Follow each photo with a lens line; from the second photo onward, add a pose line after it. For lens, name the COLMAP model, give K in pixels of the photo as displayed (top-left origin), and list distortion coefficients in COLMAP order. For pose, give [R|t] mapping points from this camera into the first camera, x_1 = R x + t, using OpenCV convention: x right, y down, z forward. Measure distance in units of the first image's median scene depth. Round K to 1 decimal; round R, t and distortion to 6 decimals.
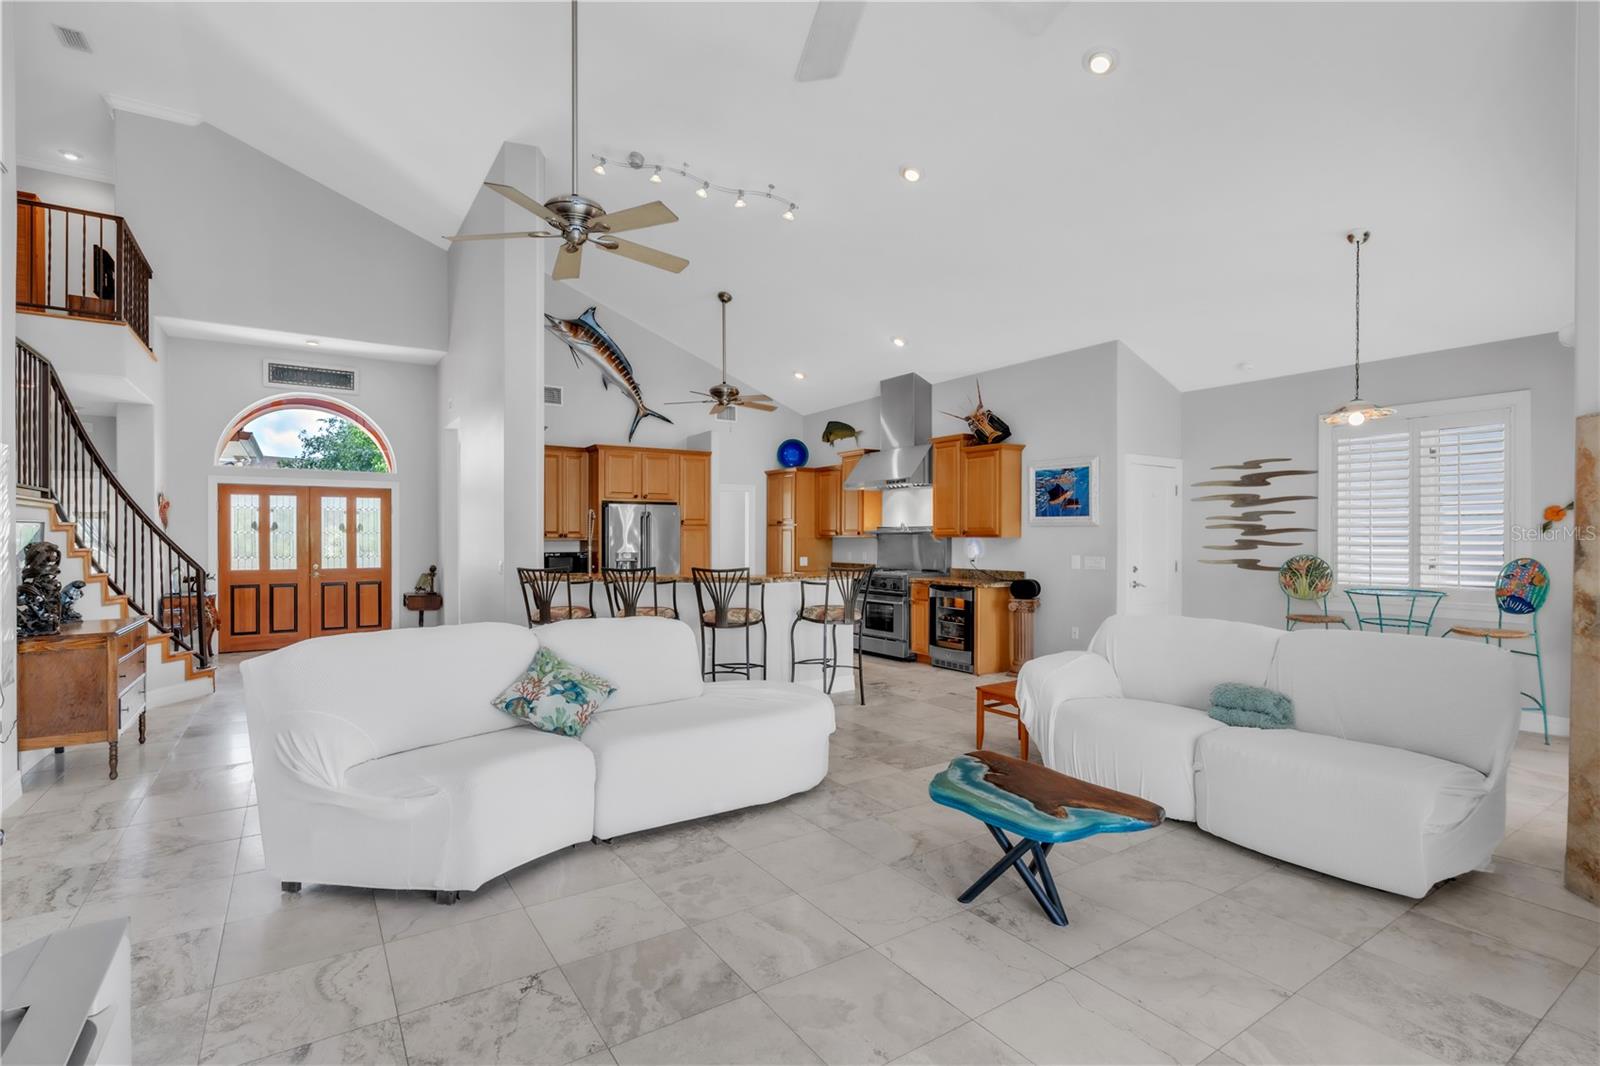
lens RADIAL K [[753.7, 0, 797.1], [0, 753.7, 538.9], [0, 0, 1]] dist [-0.009131, -0.000066]
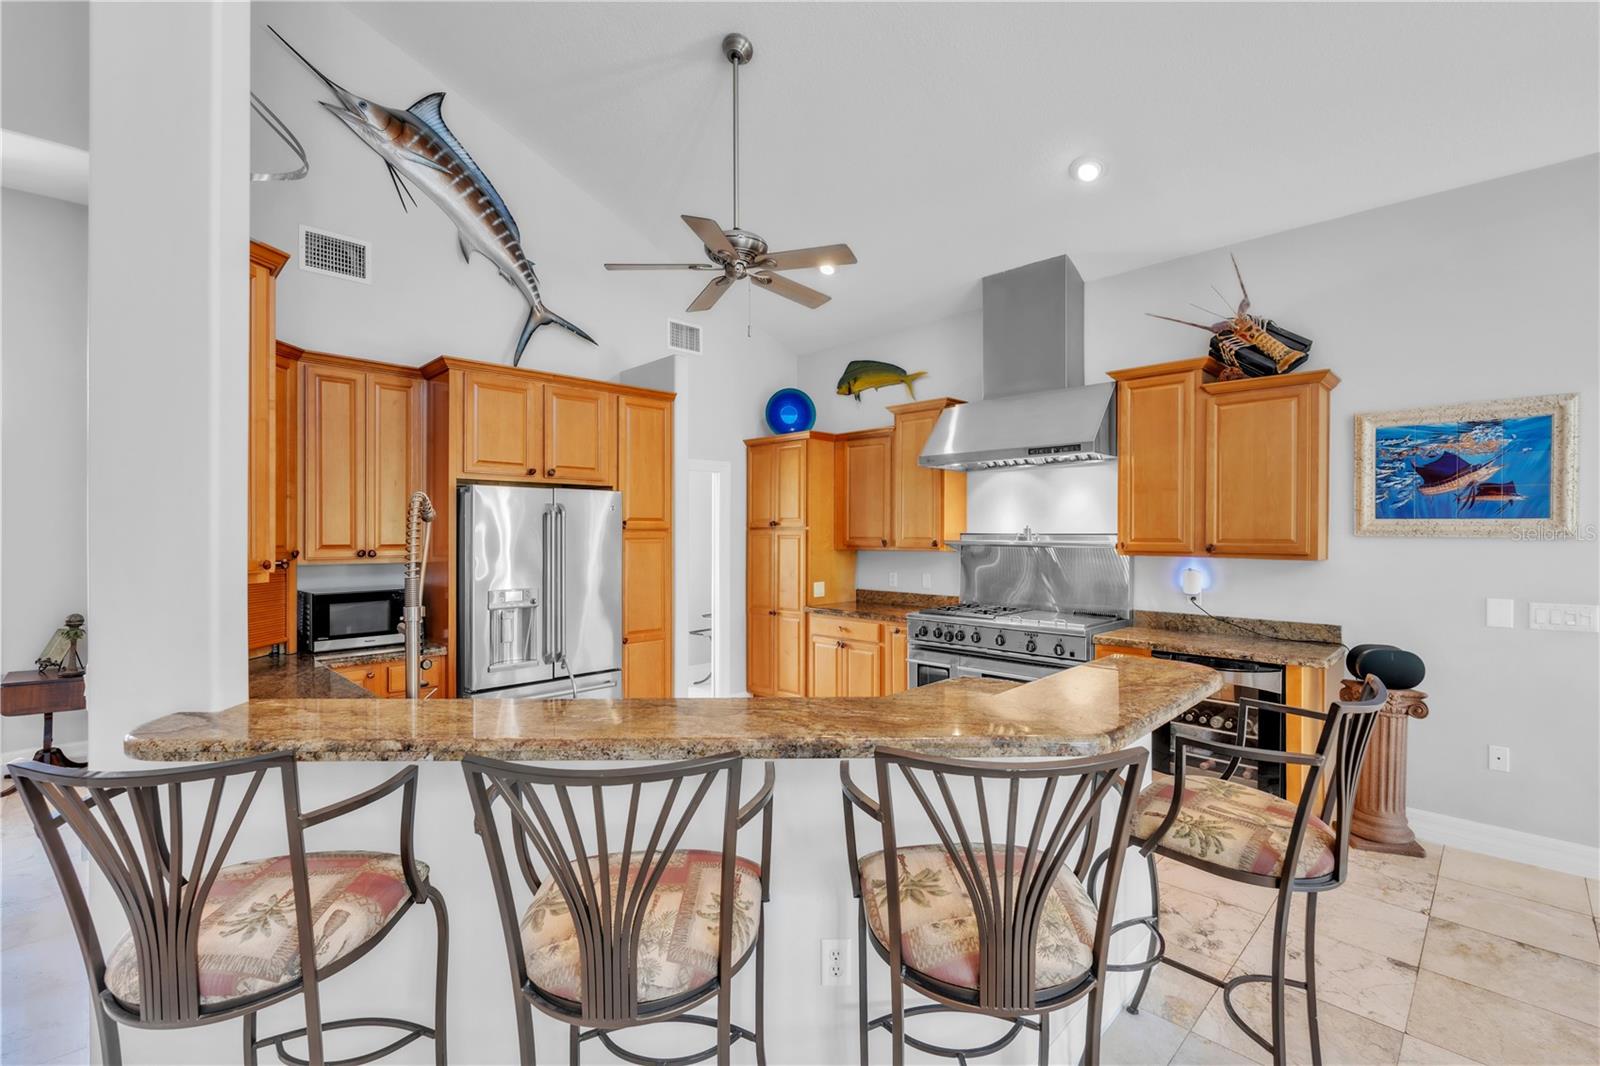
lens RADIAL K [[709.3, 0, 798.8], [0, 709.3, 530.3], [0, 0, 1]] dist [-0.002292, -0.000221]
pose [[0.980623, 0.001203, 0.195902, -0.145907], [-0.000300, 0.999989, -0.004640, -0.017793], [-0.195906, 0.004491, 0.980612, 0.560987]]
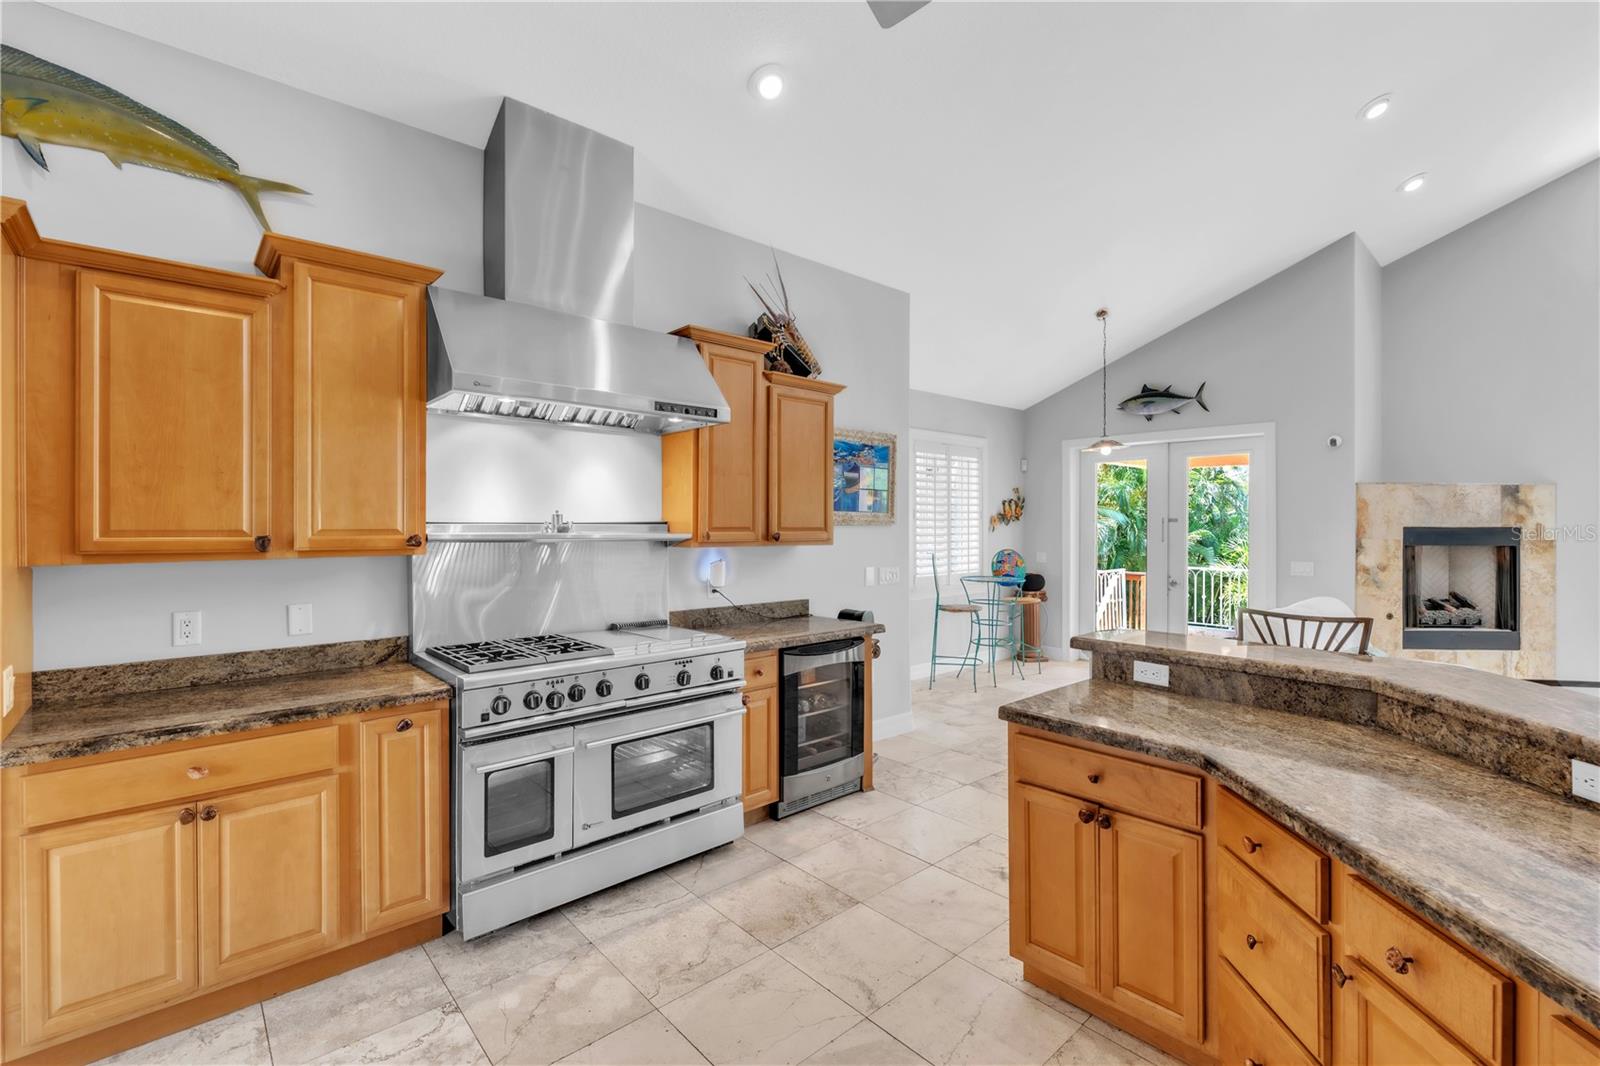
lens RADIAL K [[709.3, 0, 798.8], [0, 709.3, 530.3], [0, 0, 1]] dist [-0.002292, -0.000221]
pose [[-0.142201, -0.009017, 0.989797, -0.254413], [0.000750, 0.999957, 0.009217, -0.016991], [-0.989838, 0.002053, -0.142188, 1.020988]]
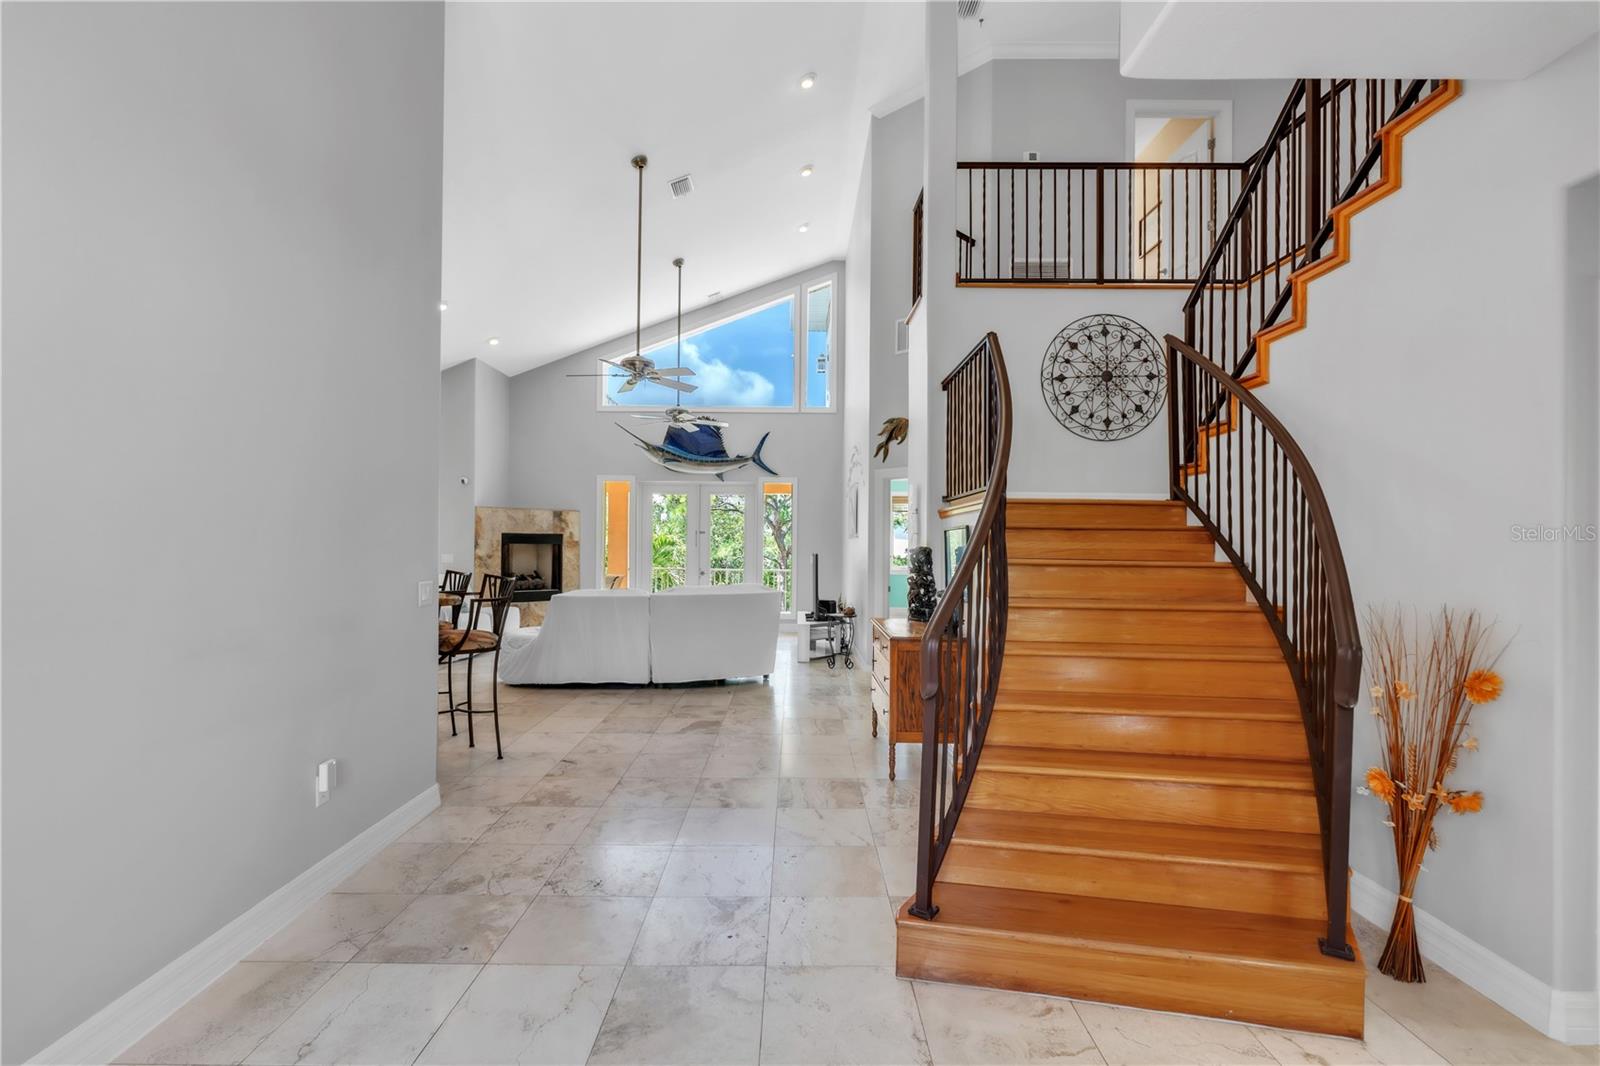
lens RADIAL K [[721.9, 0, 788.5], [0, 721.9, 539.9], [0, 0, 1]] dist [-0.000369, -0.000049]
pose [[-0.826453, -0.006564, 0.562967, -0.766228], [-0.008339, 0.999965, -0.000583, -0.004631], [-0.562944, -0.005176, -0.826479, 1.080500]]
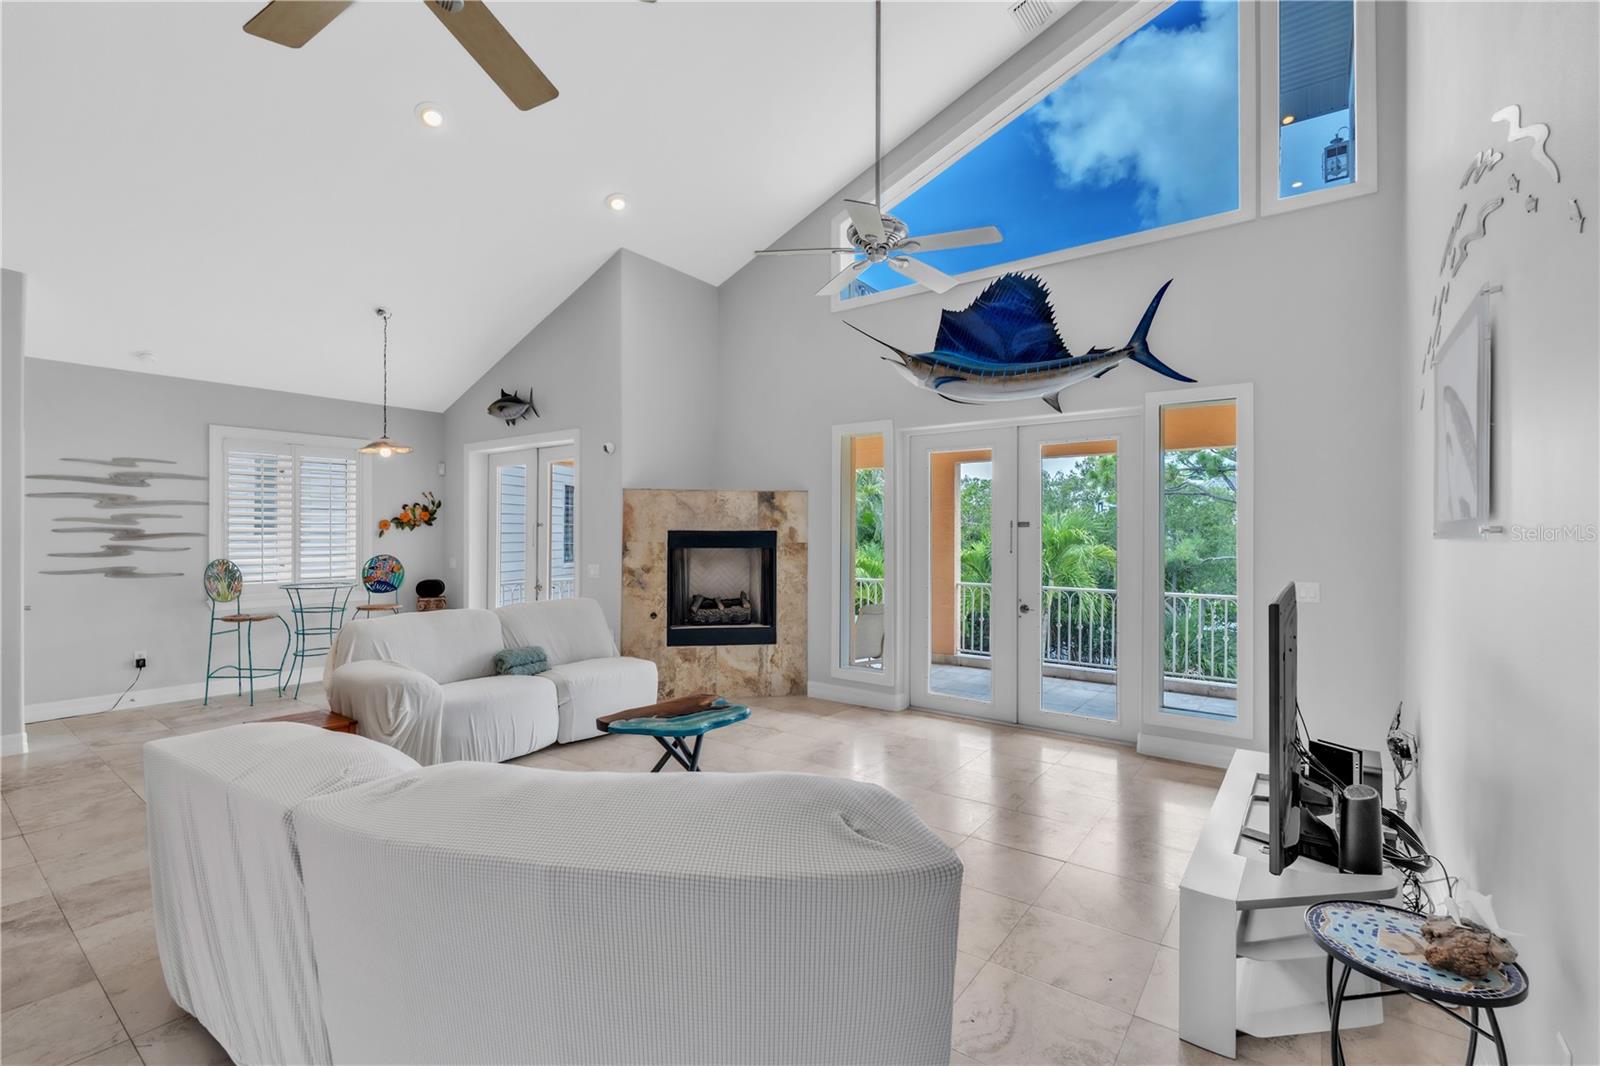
lens RADIAL K [[709.3, 0, 798.8], [0, 709.3, 530.3], [0, 0, 1]] dist [-0.002292, -0.000221]
pose [[-0.337713, 0.004231, 0.941240, -0.392525], [0.000972, 0.999991, -0.004147, -0.010284], [-0.941249, -0.000486, -0.337714, 0.437888]]
